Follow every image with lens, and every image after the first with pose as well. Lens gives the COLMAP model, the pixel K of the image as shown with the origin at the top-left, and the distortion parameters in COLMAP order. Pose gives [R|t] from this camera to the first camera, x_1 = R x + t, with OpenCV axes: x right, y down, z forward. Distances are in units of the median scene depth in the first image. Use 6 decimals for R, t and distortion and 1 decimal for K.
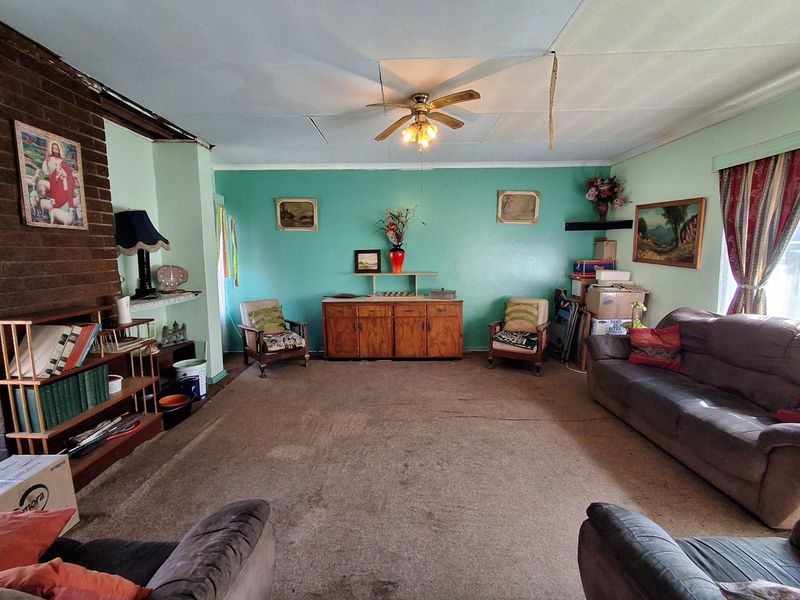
lens RADIAL K [[359.3, 0, 399.0], [0, 359.3, 298.6], [0, 0, 1]] dist [0.000890, 0.000373]
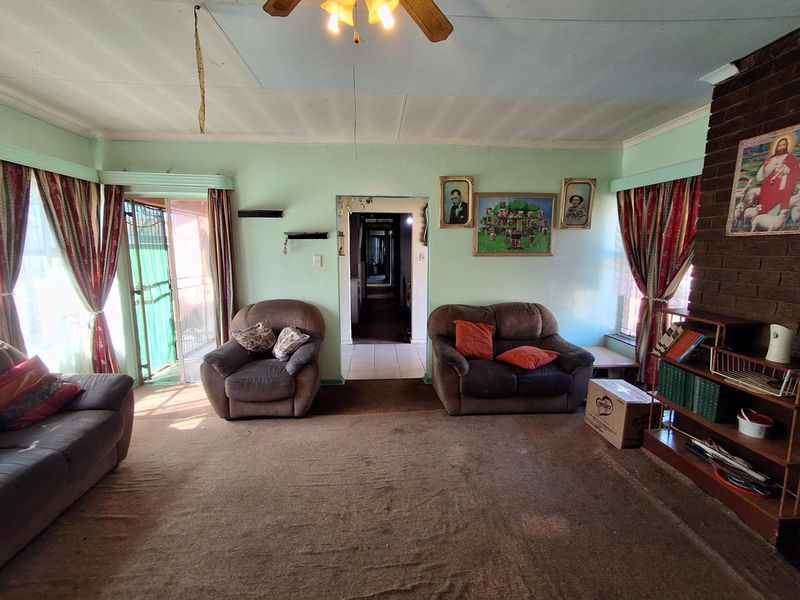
lens RADIAL K [[359.3, 0, 400.1], [0, 359.3, 300.6], [0, 0, 1]] dist [0.000890, 0.000373]
pose [[-0.997437, 0.012237, -0.070490, 0.053210], [-0.006941, 0.964068, 0.265565, -0.280171], [0.071207, 0.265374, -0.961512, 1.915260]]
